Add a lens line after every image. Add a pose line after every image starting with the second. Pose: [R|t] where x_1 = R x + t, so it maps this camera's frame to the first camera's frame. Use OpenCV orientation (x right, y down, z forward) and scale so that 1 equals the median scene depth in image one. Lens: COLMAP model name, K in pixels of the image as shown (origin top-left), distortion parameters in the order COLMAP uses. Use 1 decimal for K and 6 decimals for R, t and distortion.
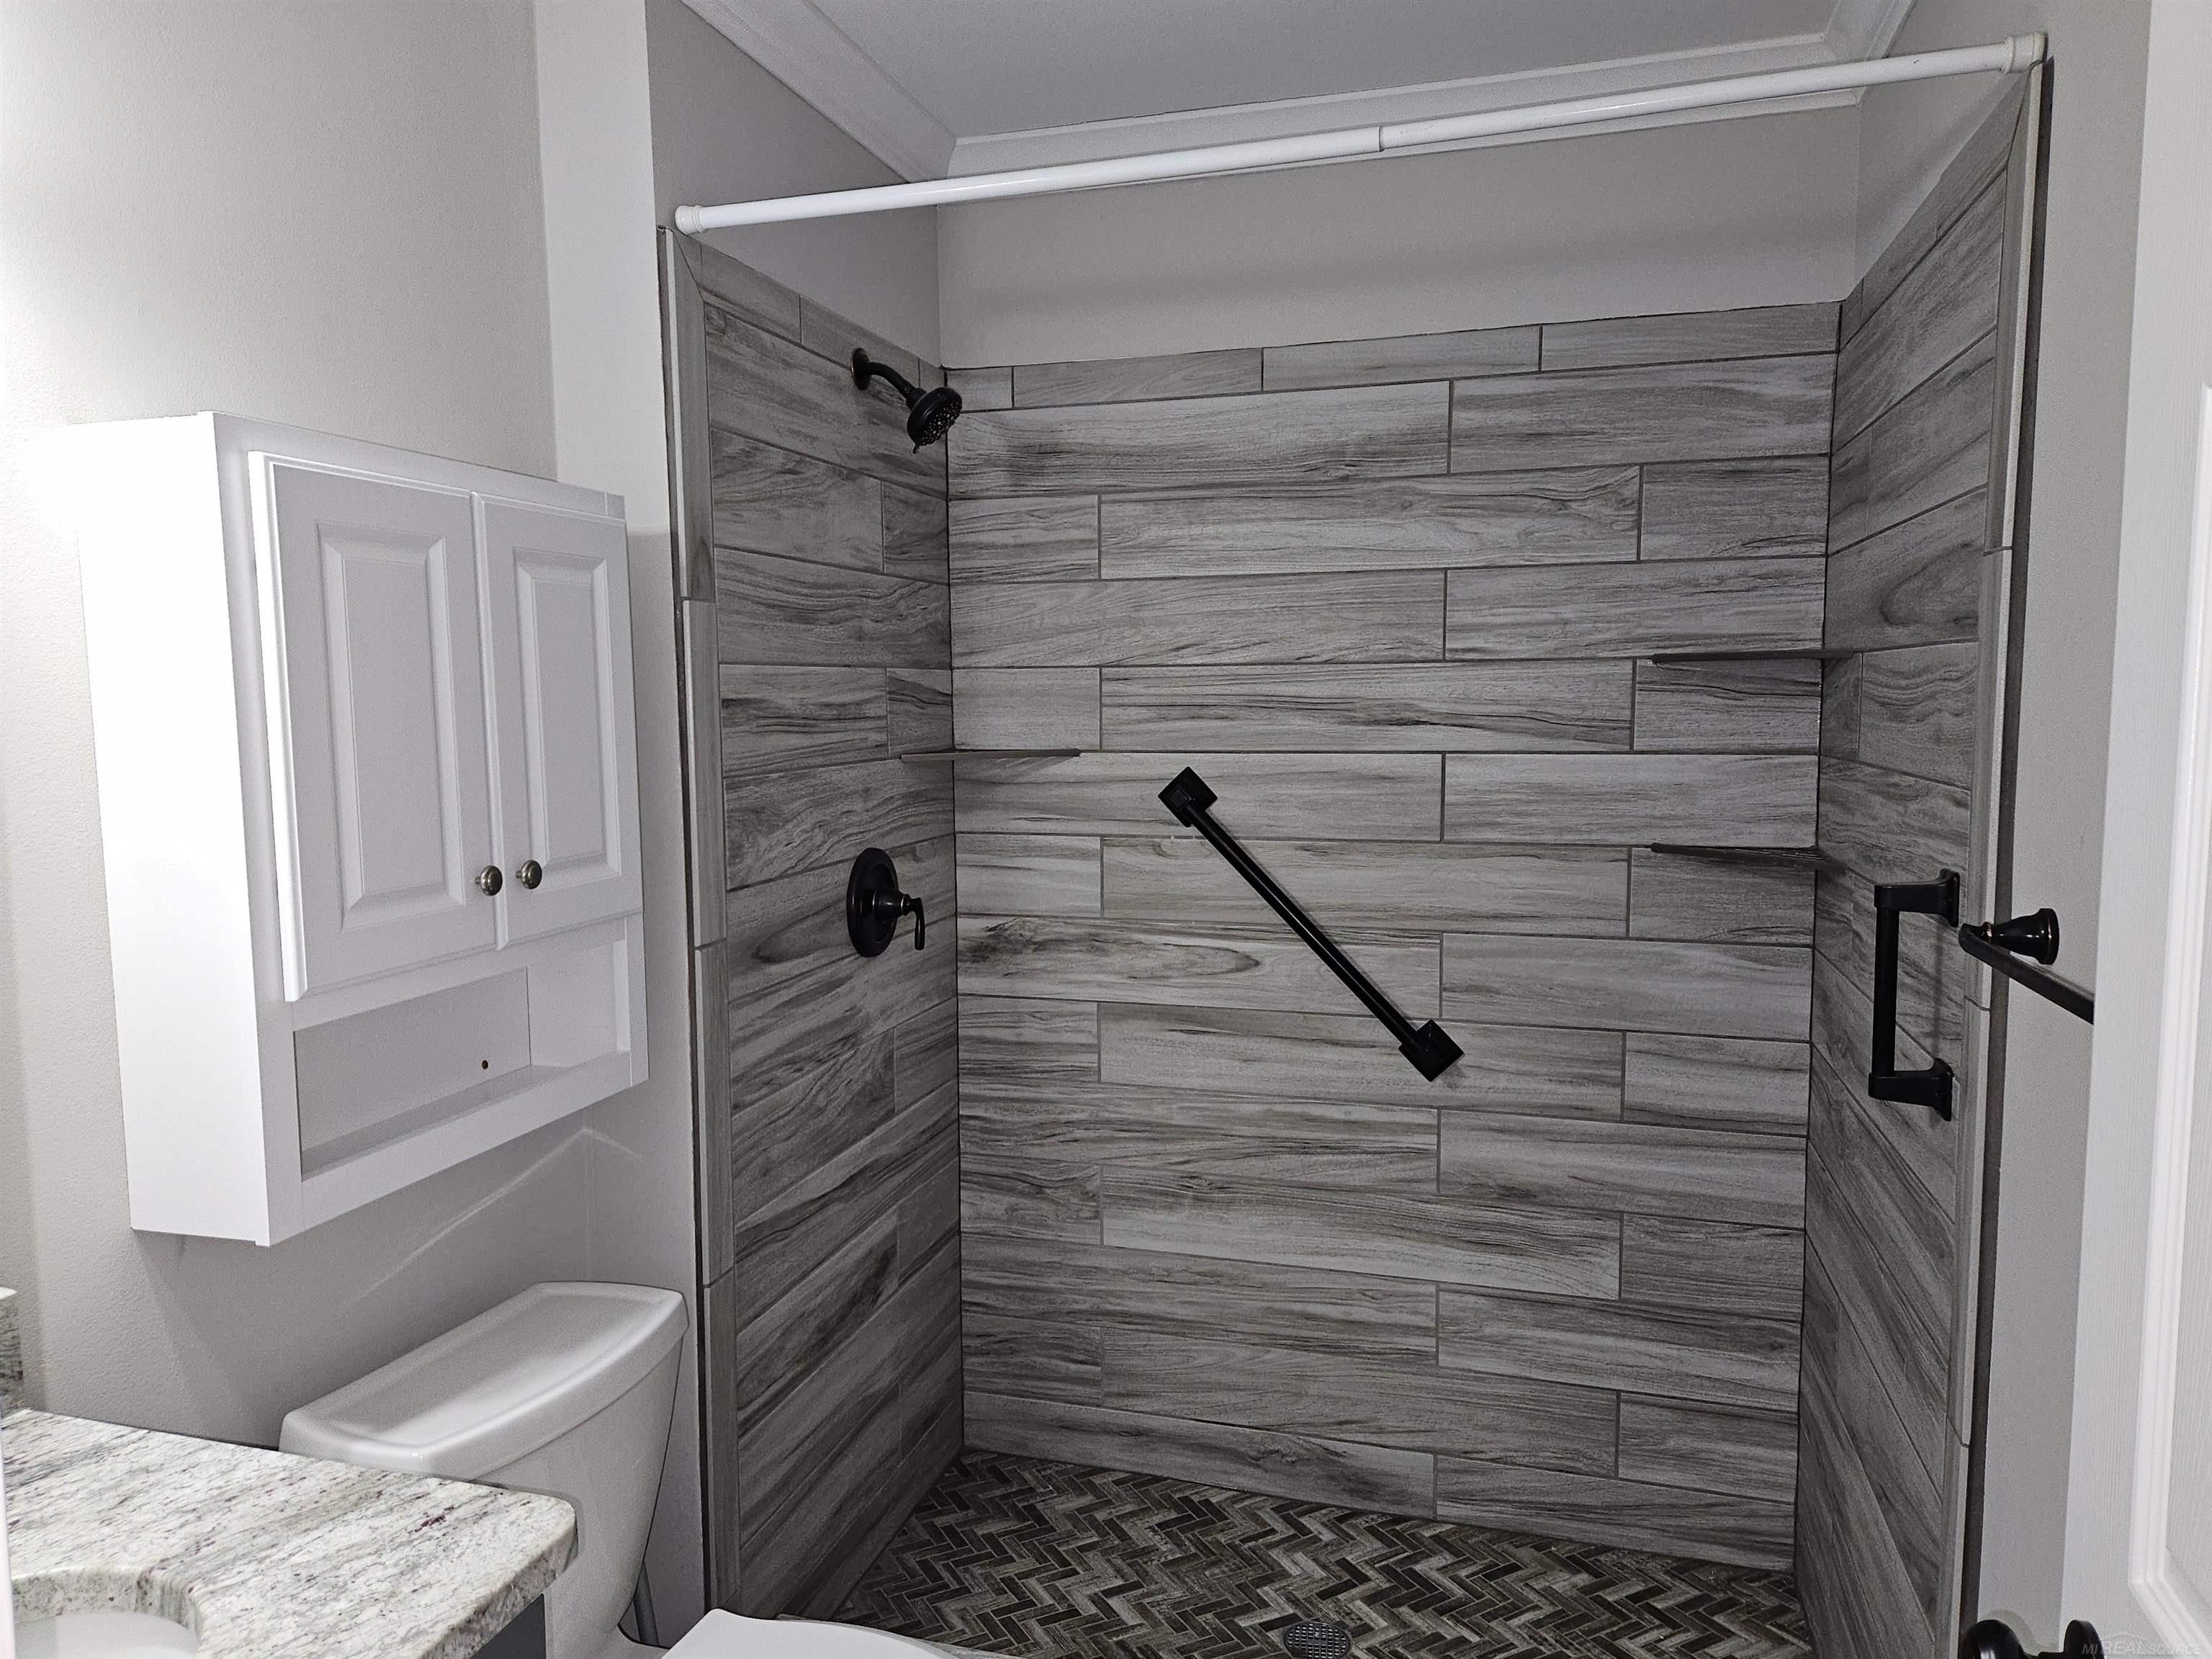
lens RADIAL K [[1543.8, 0, 1094.0], [0, 1543.8, 841.4], [0, 0, 1]] dist [0.076151, -0.065107]
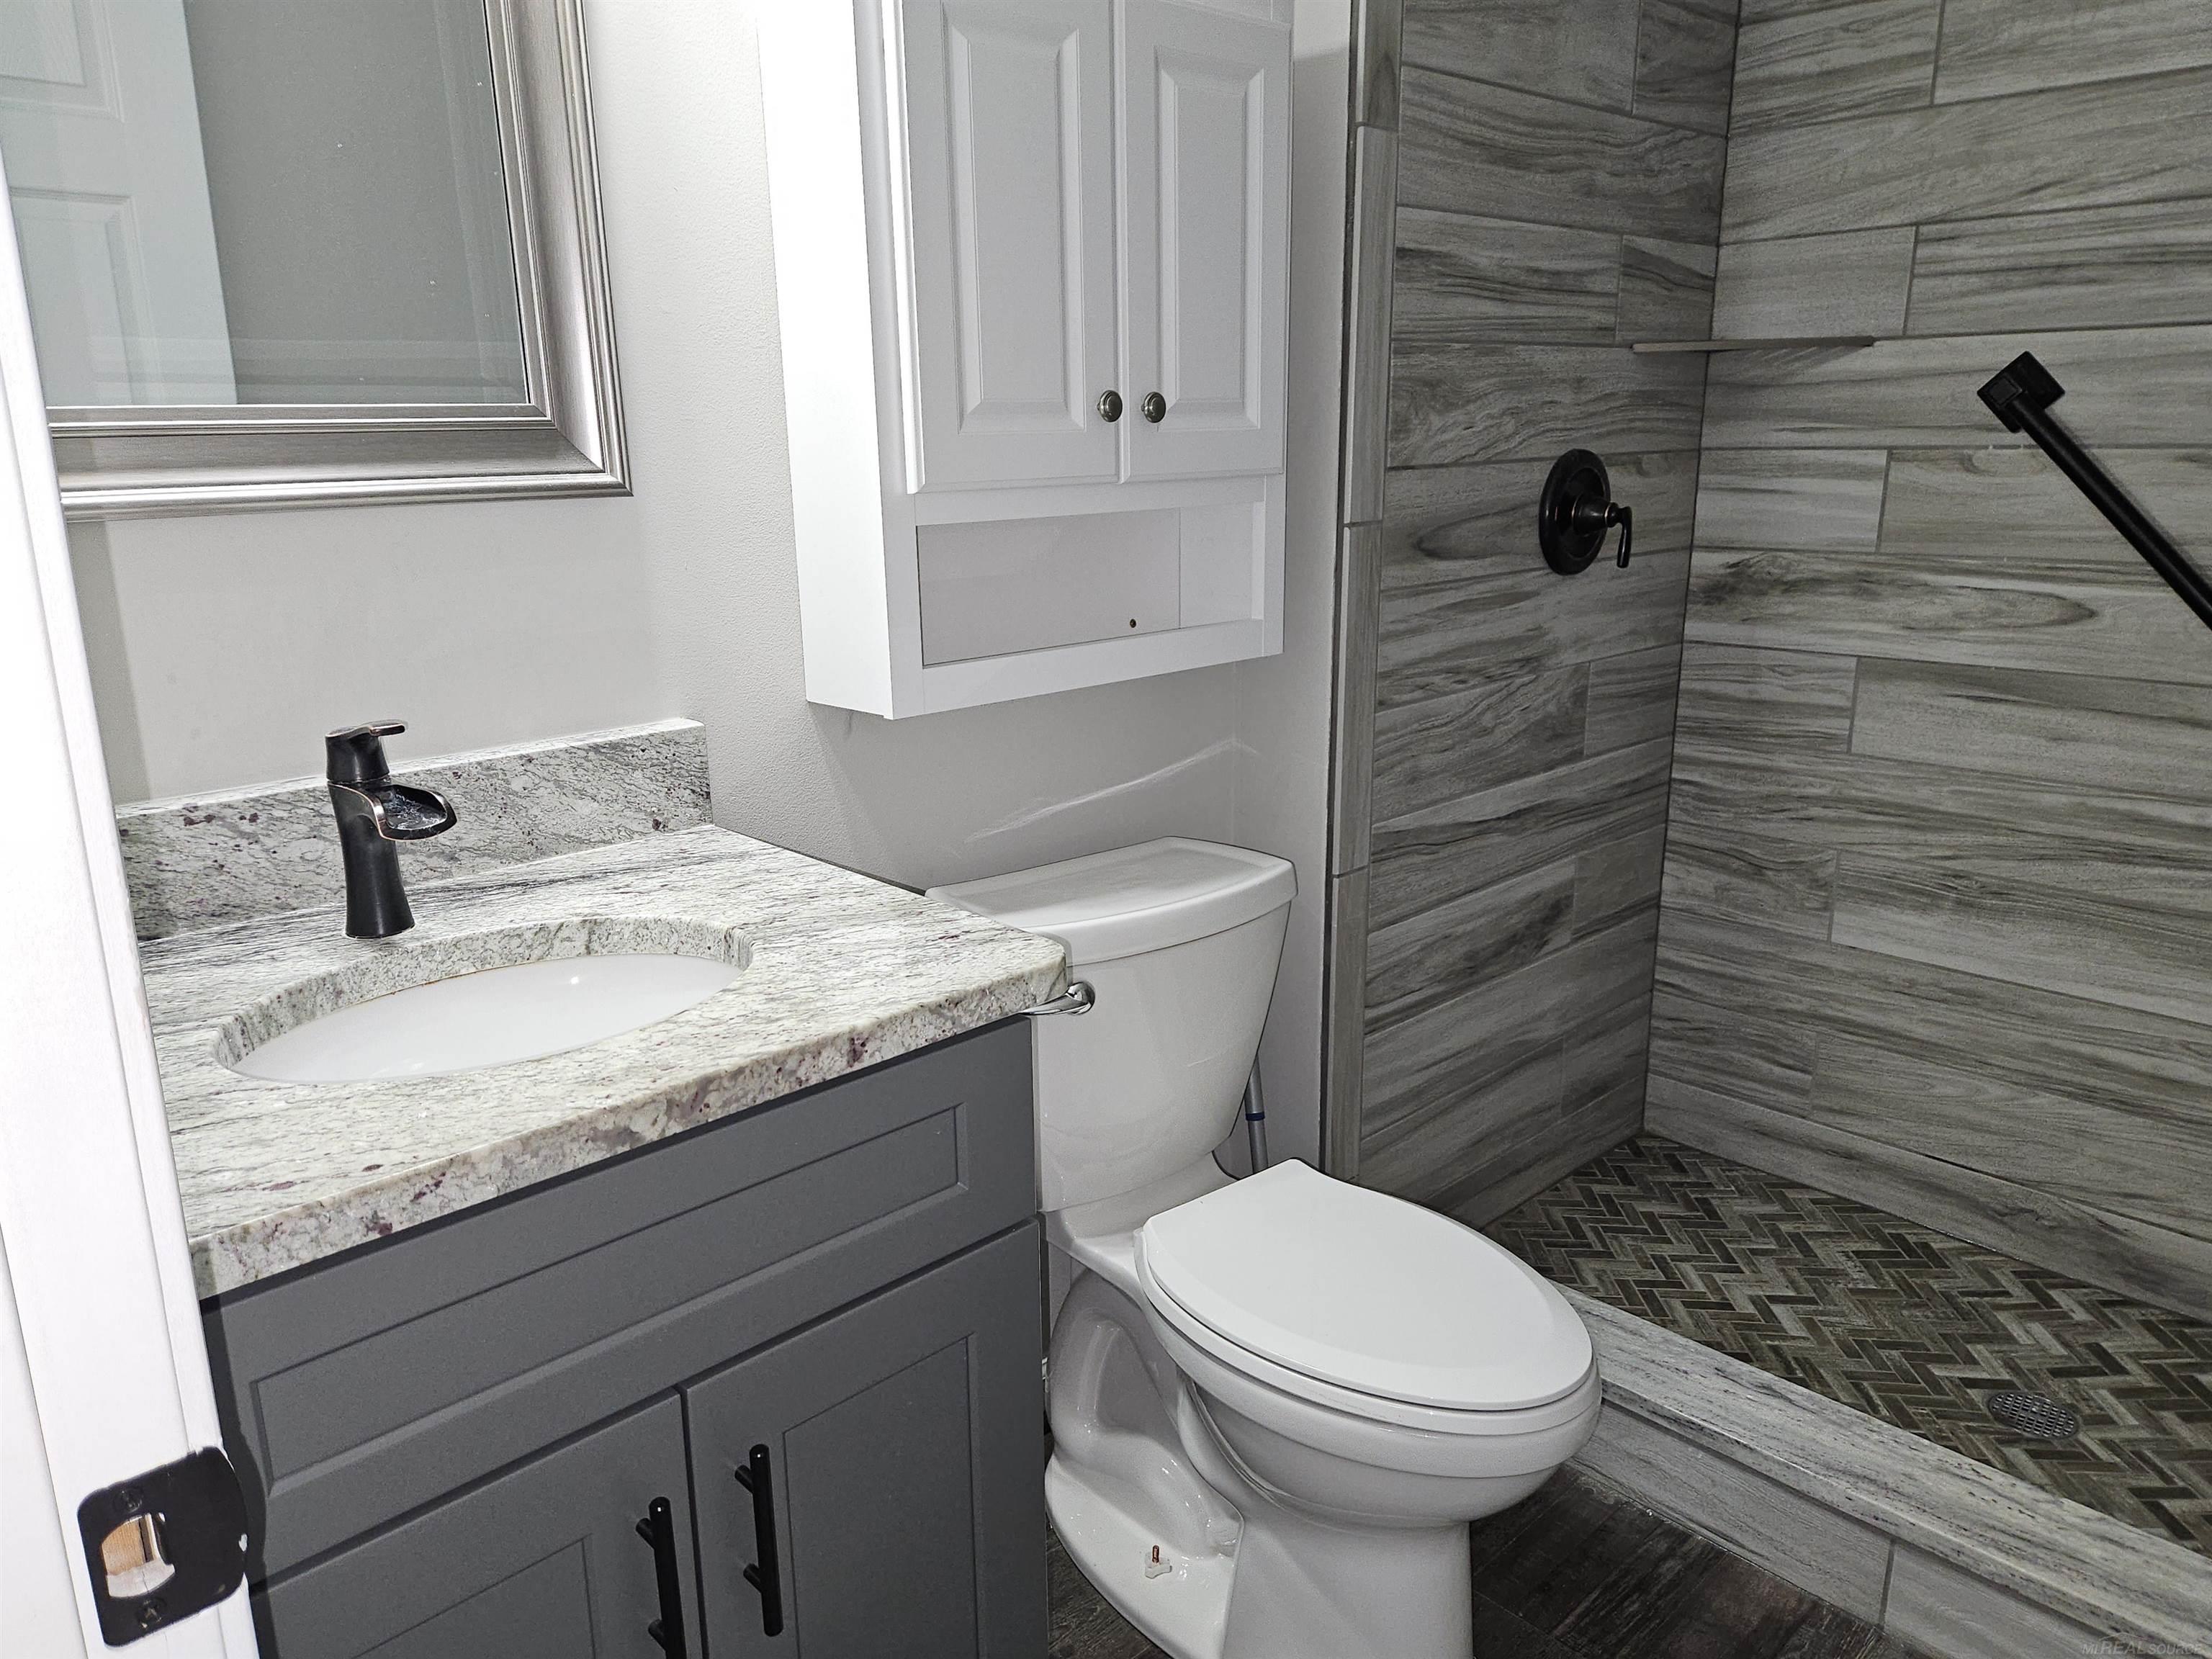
lens RADIAL K [[1543.8, 0, 1094.0], [0, 1543.8, 841.4], [0, 0, 1]] dist [0.076151, -0.065107]
pose [[0.864779, 0.123322, -0.486774, 0.072115], [-0.041265, 0.983549, 0.175868, 0.073336], [0.500454, -0.132000, 0.855641, 0.063334]]
